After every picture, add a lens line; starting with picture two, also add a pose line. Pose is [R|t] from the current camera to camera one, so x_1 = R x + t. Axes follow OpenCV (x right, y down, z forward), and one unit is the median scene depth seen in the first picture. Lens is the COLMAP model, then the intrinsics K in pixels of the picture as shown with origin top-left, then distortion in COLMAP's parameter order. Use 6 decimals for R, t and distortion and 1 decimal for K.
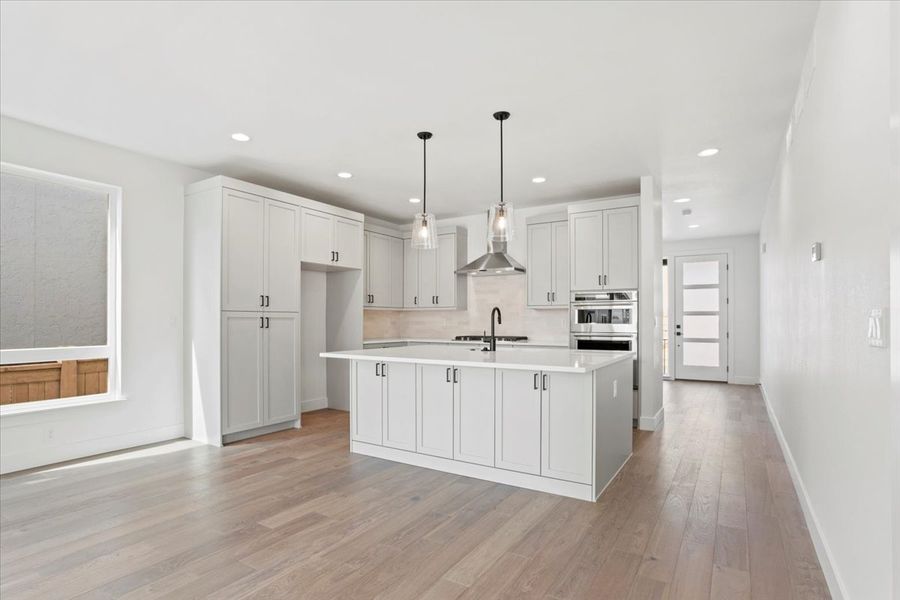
lens RADIAL K [[464.8, 0, 440.0], [0, 464.8, 318.5], [0, 0, 1]] dist [-0.058666, 0.031099]
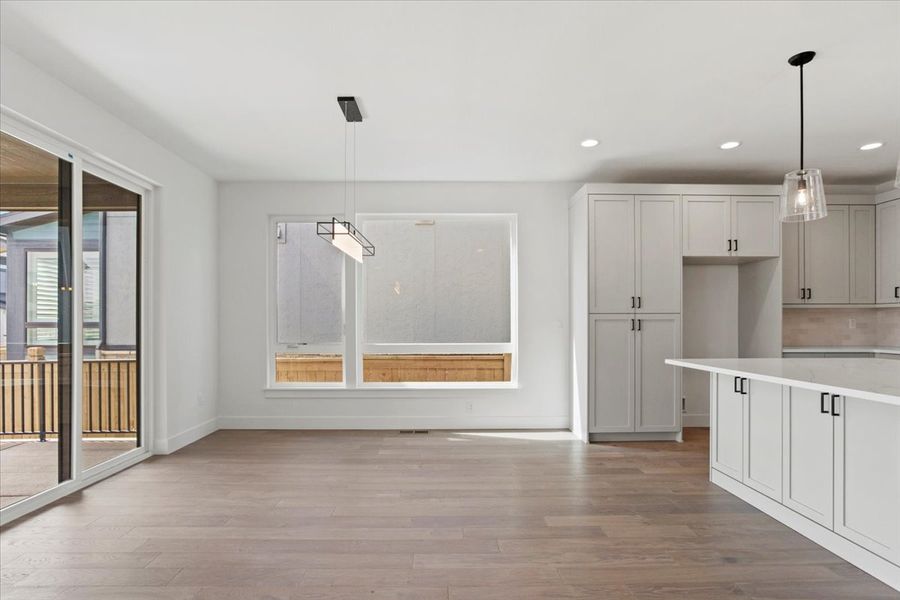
lens RADIAL K [[464.8, 0, 440.0], [0, 464.8, 318.5], [0, 0, 1]] dist [-0.058666, 0.031099]
pose [[0.545116, -0.010040, -0.838300, 0.201279], [0.005011, 0.999949, -0.008718, 0.002375], [0.838345, 0.000552, 0.545139, 0.132641]]
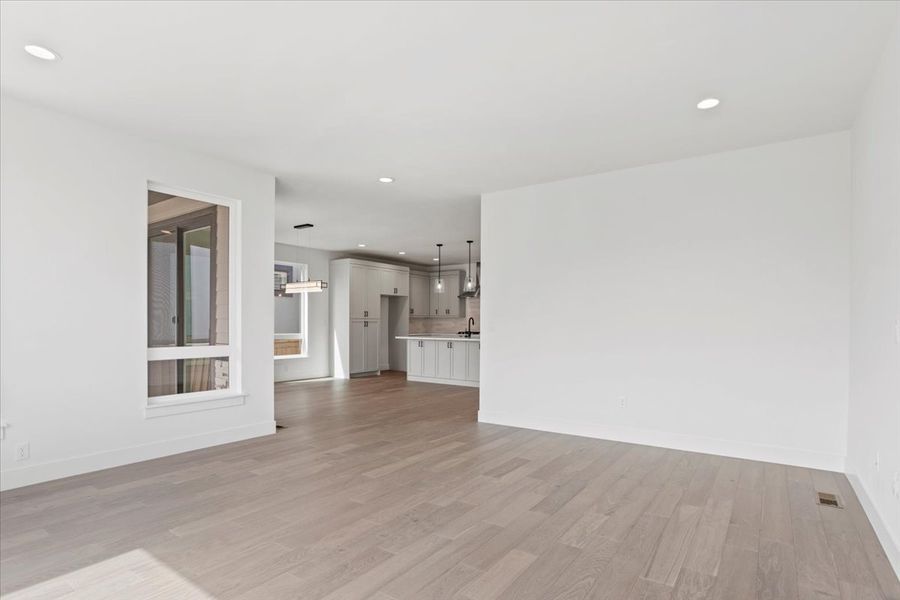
lens RADIAL K [[464.8, 0, 440.0], [0, 464.8, 318.5], [0, 0, 1]] dist [-0.058666, 0.031099]
pose [[0.998687, 0.002884, -0.051154, 0.076968], [-0.003228, 0.999973, -0.006646, -0.003112], [0.051133, 0.006803, 0.998669, -1.153682]]
